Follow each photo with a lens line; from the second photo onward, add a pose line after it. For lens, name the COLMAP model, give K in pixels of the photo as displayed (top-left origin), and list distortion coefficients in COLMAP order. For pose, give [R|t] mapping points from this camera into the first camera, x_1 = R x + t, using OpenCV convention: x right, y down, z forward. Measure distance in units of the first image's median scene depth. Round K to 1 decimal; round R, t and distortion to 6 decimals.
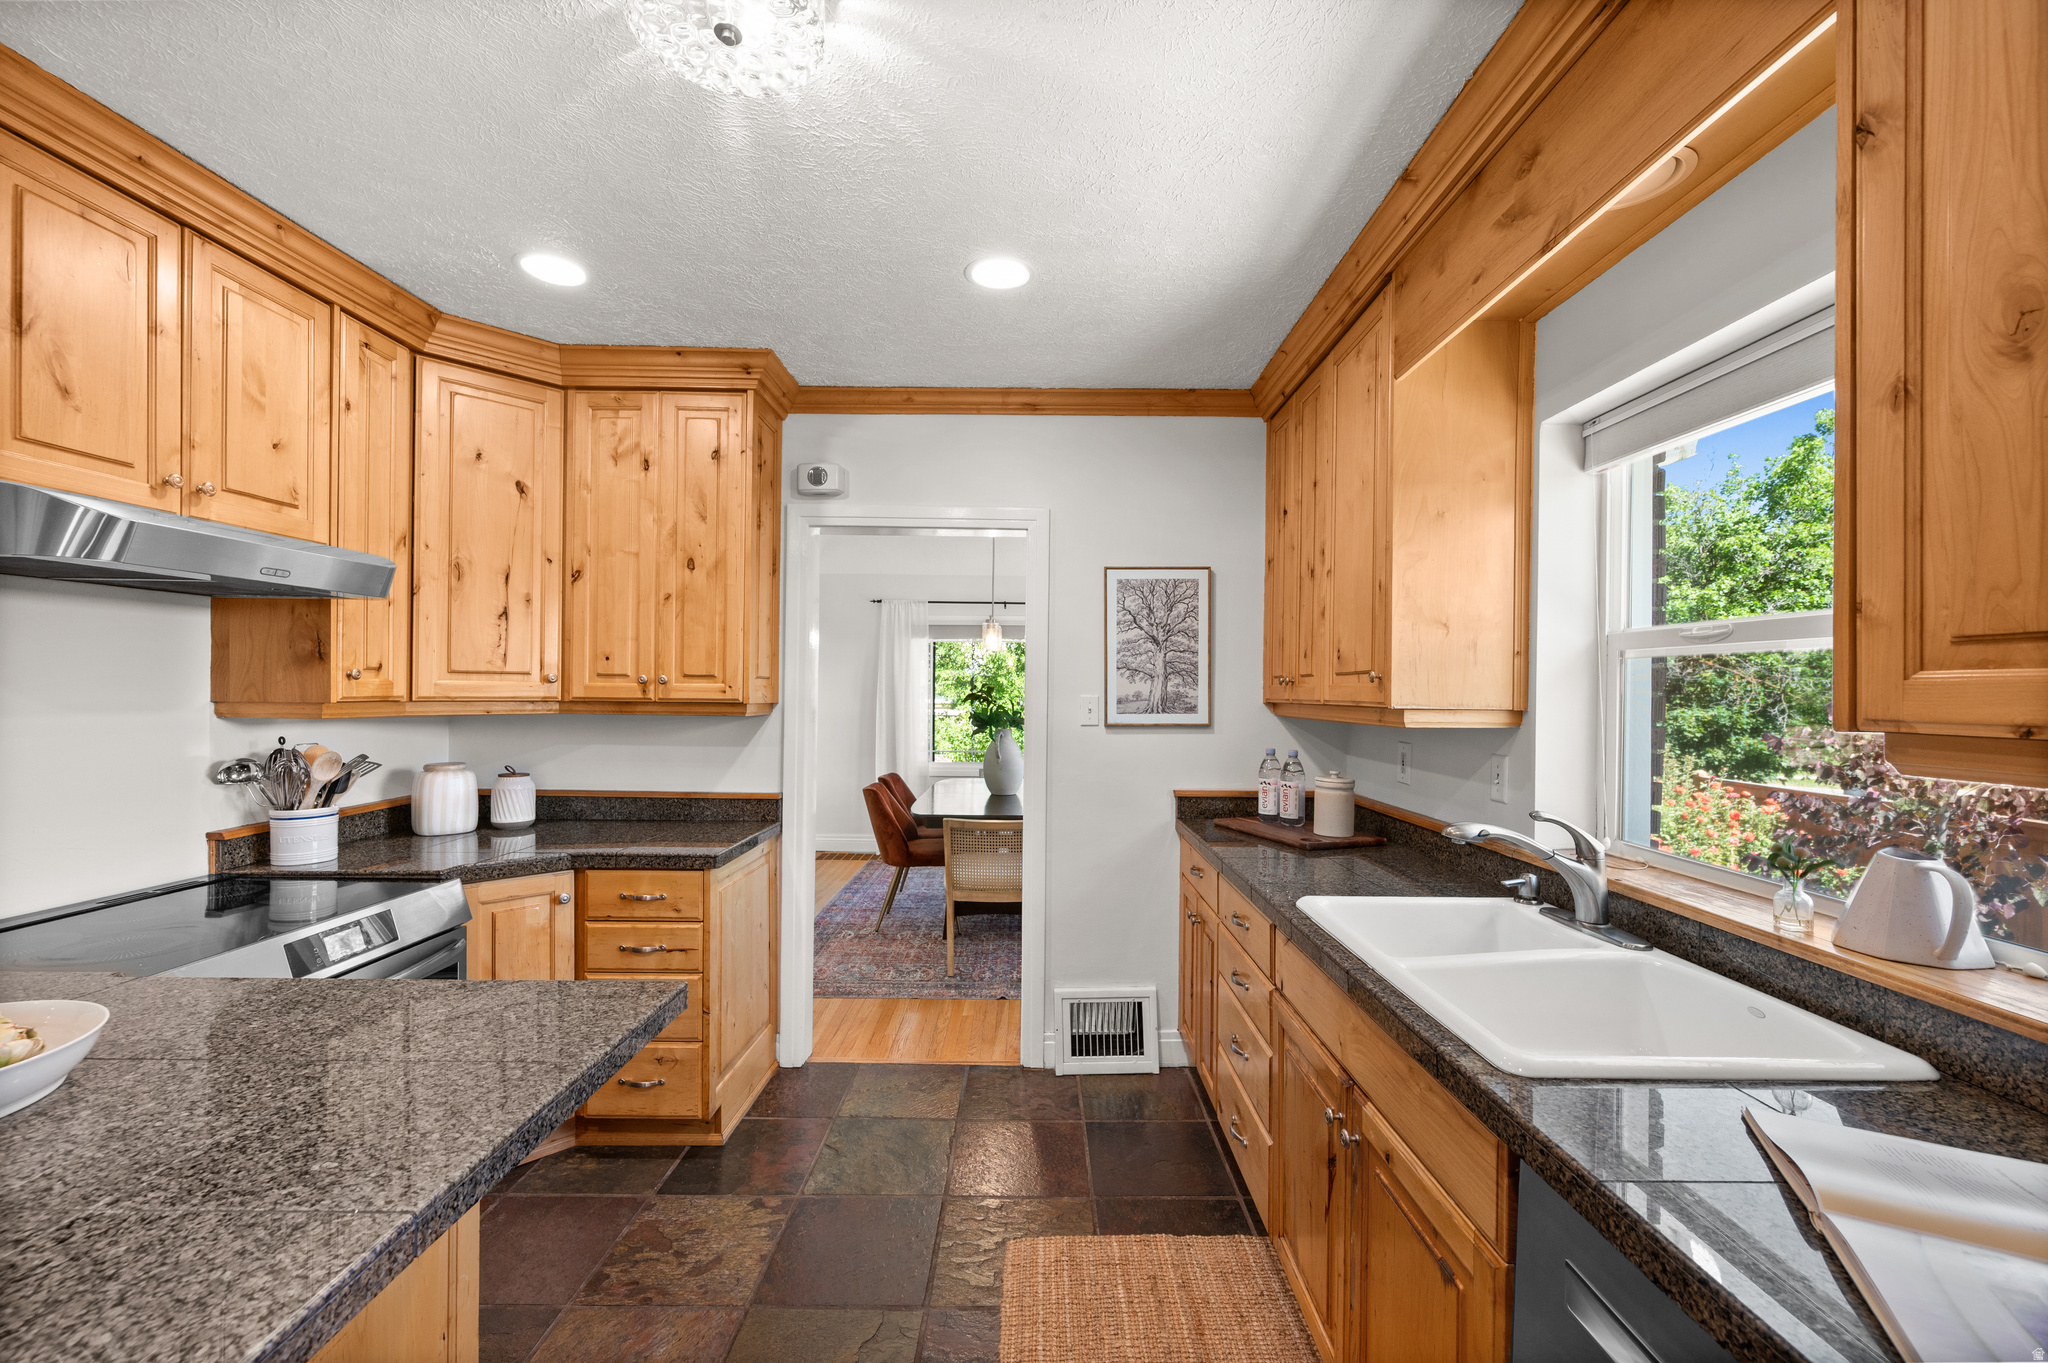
lens RADIAL K [[823.1, 0, 1020.7], [0, 823.1, 688.7], [0, 0, 1]] dist [-0.000671, 0.000103]
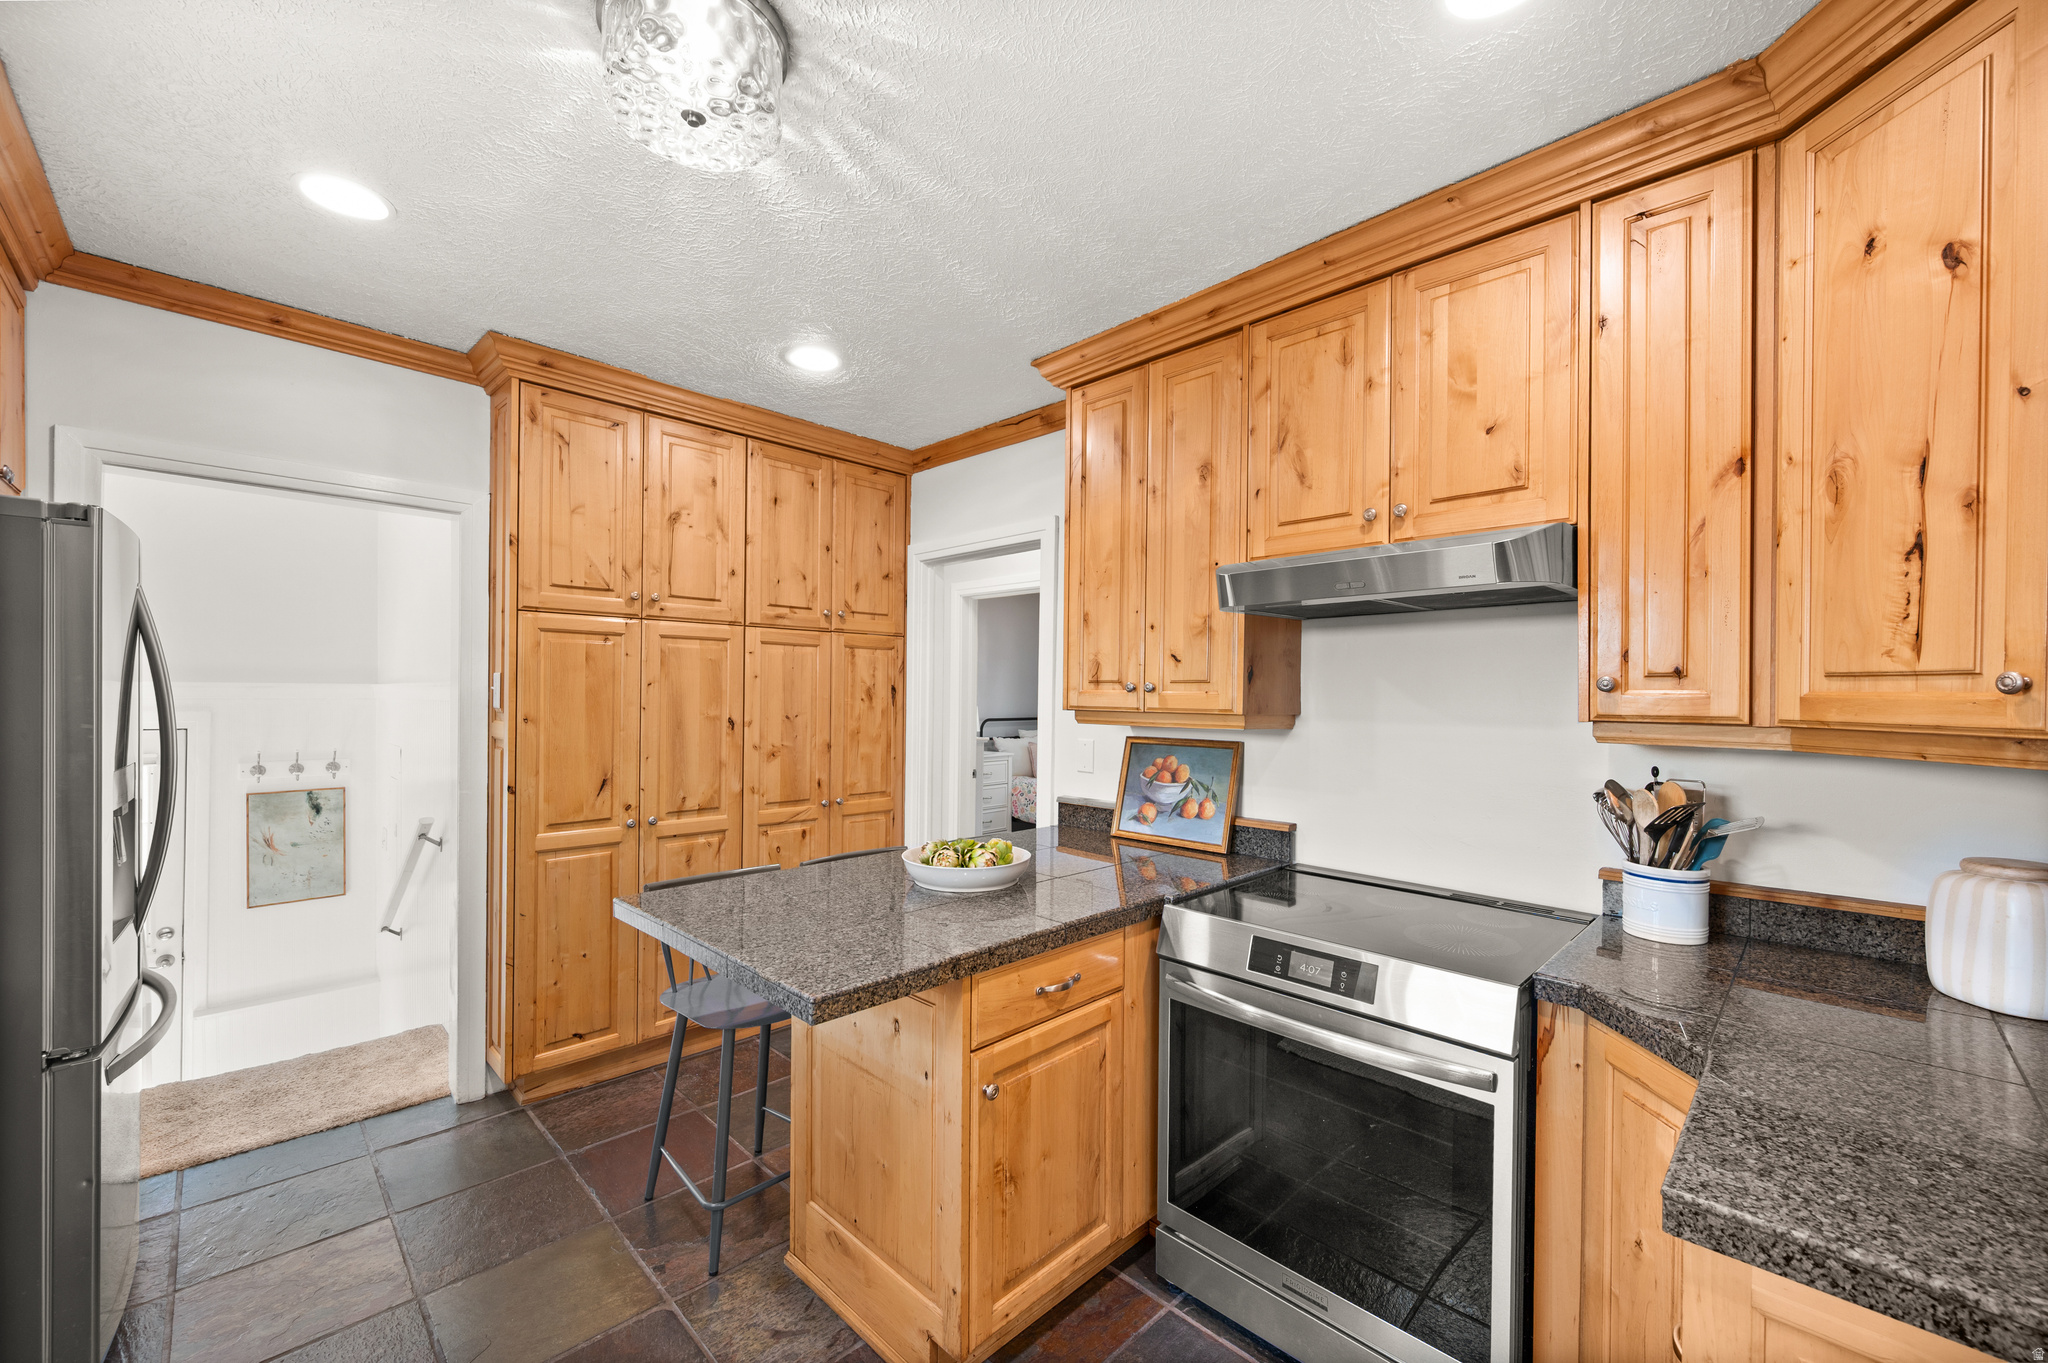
lens RADIAL K [[823.1, 0, 1036.9], [0, 823.1, 692.6], [0, 0, 1]] dist [-0.000671, 0.000103]
pose [[-0.701911, -0.008378, -0.712216, 0.061329], [-0.009608, 0.999951, -0.002294, -0.003534], [0.712200, 0.005233, -0.701957, 1.093931]]
